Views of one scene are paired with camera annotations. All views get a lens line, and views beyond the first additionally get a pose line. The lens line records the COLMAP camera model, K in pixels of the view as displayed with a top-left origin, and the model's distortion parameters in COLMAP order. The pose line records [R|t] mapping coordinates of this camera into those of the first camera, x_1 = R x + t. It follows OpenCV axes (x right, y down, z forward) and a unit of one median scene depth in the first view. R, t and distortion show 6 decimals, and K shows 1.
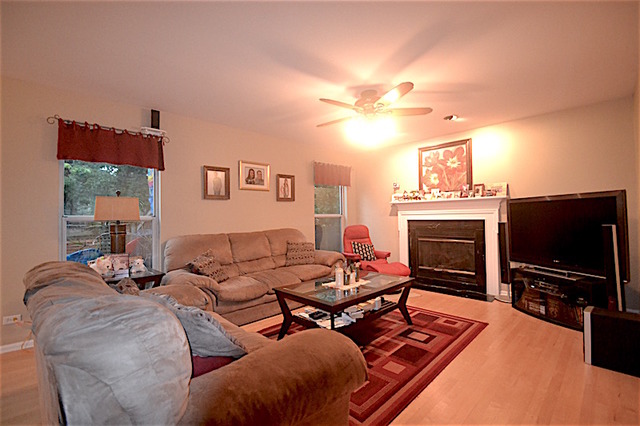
lens RADIAL K [[283.8, 0, 320.0], [0, 283.8, 213.0], [0, 0, 1]] dist [0.001250, -0.012316]
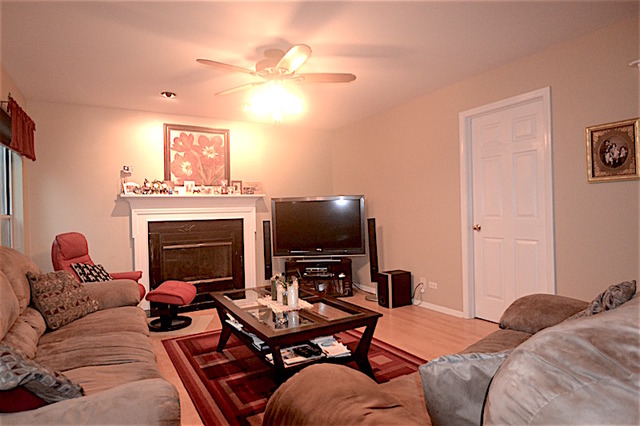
lens RADIAL K [[360.8, 0, 320.0], [0, 360.8, 213.0], [0, 0, 1]] dist [-0.021941, -0.000256]
pose [[0.242833, 0.000362, 0.970068, -0.489693], [0.007131, 0.999972, -0.002158, 0.008808], [-0.970042, 0.007442, 0.242824, 0.417595]]
